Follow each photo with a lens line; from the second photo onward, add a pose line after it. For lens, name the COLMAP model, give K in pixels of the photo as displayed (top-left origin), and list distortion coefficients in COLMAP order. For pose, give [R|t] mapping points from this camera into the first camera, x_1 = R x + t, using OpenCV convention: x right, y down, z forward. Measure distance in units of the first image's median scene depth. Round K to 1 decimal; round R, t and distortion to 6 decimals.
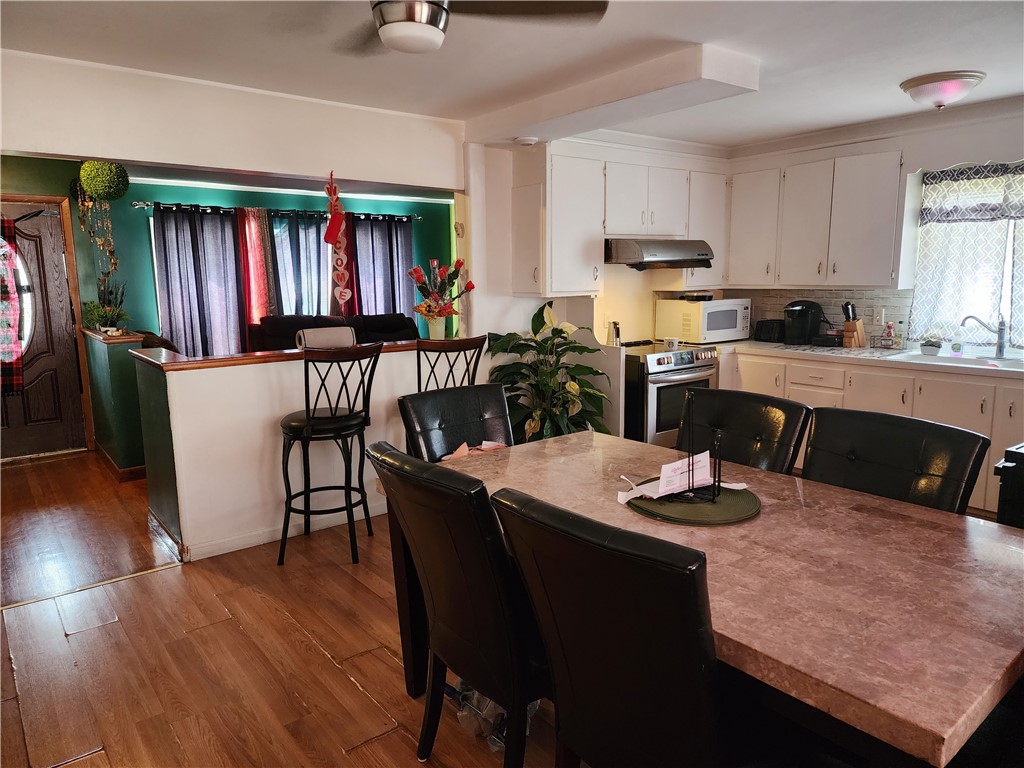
lens RADIAL K [[675.0, 0, 512.0], [0, 675.0, 384.0], [0, 0, 1]] dist [0.081165, -0.073924]
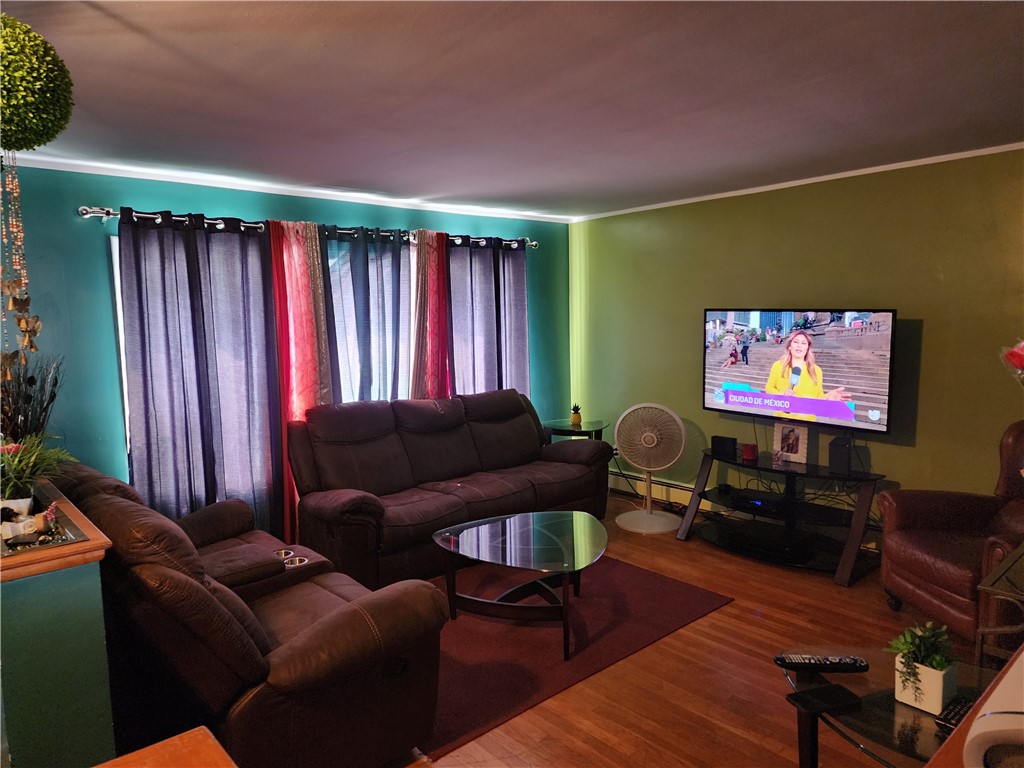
lens RADIAL K [[675.0, 0, 512.0], [0, 675.0, 384.0], [0, 0, 1]] dist [0.081165, -0.073924]
pose [[0.998146, -0.015579, 0.058833, -0.227235], [0.019281, 0.997834, -0.062885, -0.079629], [-0.057725, 0.063903, 0.996285, 0.414967]]
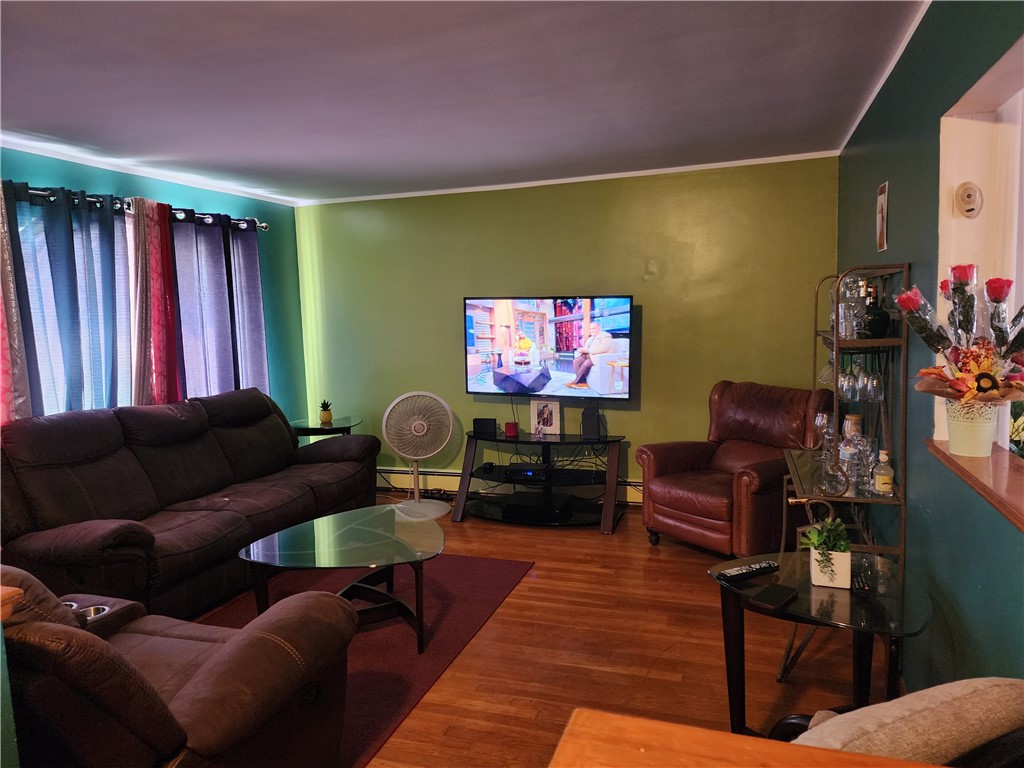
lens RADIAL K [[682.4, 0, 512.0], [0, 682.4, 384.0], [0, 0, 1]] dist [0.083353, -0.081555]
pose [[0.839984, -0.072255, 0.537779, -0.329359], [0.108207, 0.993493, -0.035531, -0.073631], [-0.531713, 0.088037, 0.842337, 0.454944]]
